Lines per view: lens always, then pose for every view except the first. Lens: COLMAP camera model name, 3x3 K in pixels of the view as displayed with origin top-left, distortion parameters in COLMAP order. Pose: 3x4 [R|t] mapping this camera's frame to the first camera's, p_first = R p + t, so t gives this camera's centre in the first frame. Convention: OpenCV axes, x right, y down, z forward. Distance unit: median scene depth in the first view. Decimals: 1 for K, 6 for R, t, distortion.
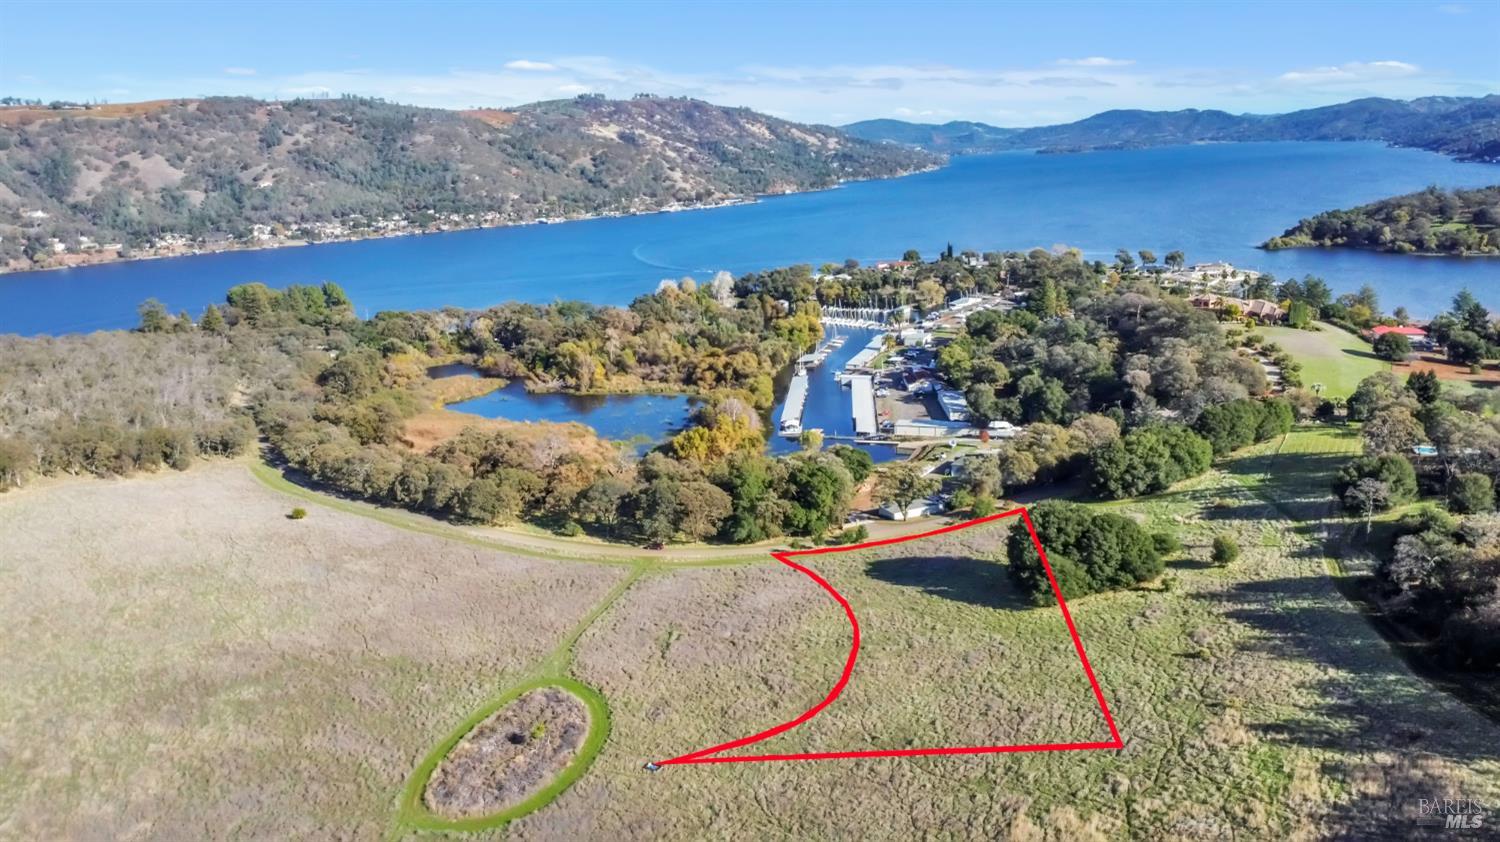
lens RADIAL K [[1088.0, 0, 750.0], [0, 1088.0, 421.0], [0, 0, 1]] dist [-0.033309, -0.000396]
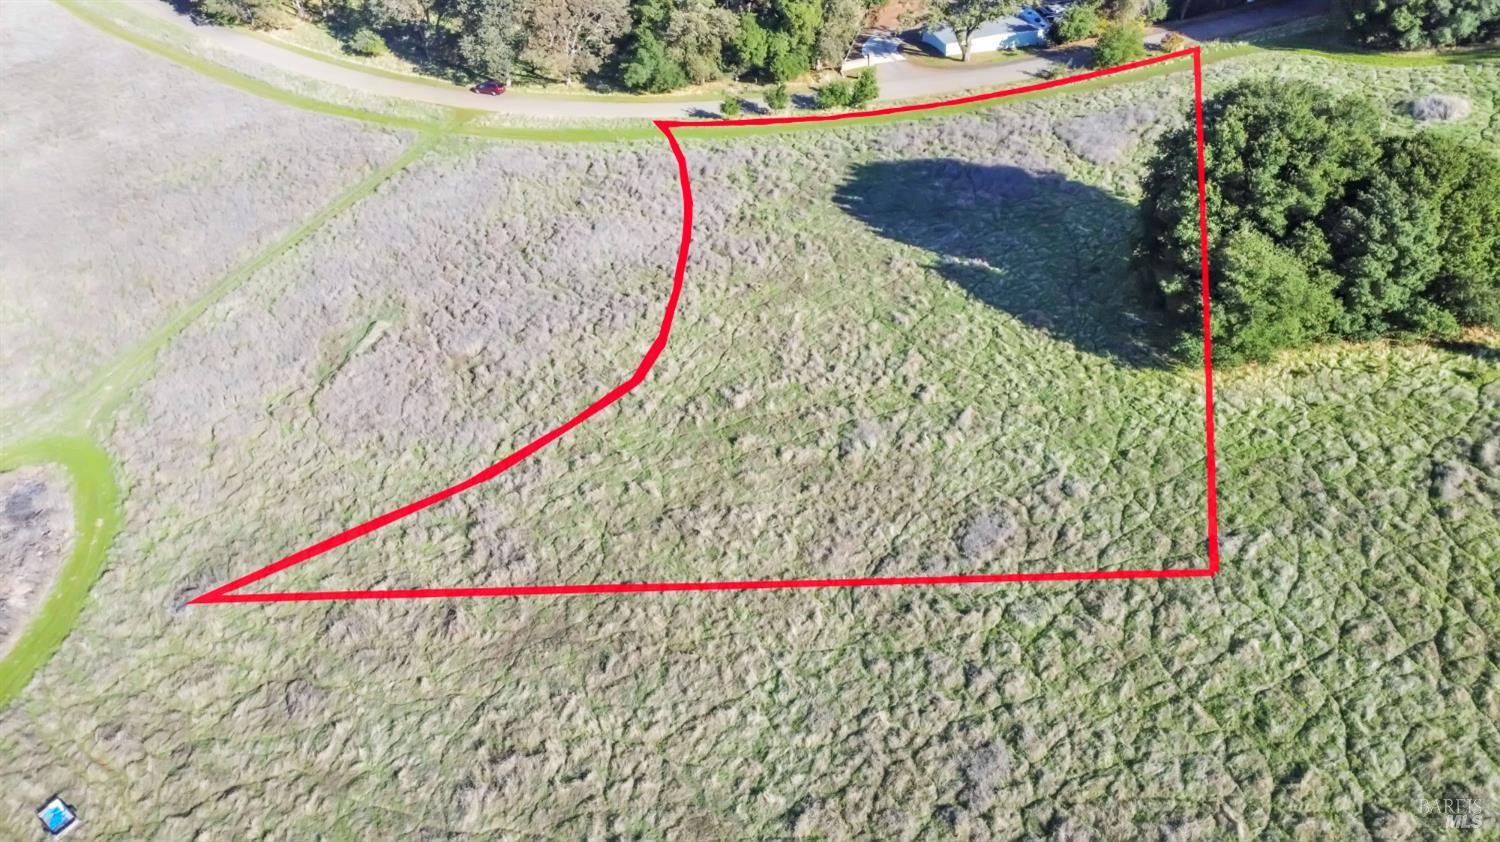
lens RADIAL K [[1088.0, 0, 750.0], [0, 1088.0, 421.0], [0, 0, 1]] dist [-0.033309, -0.000396]
pose [[0.991752, 0.086089, -0.094957, 0.138485], [-0.031977, 0.883617, 0.467118, 0.006527], [0.124119, -0.460228, 0.879082, 0.591984]]
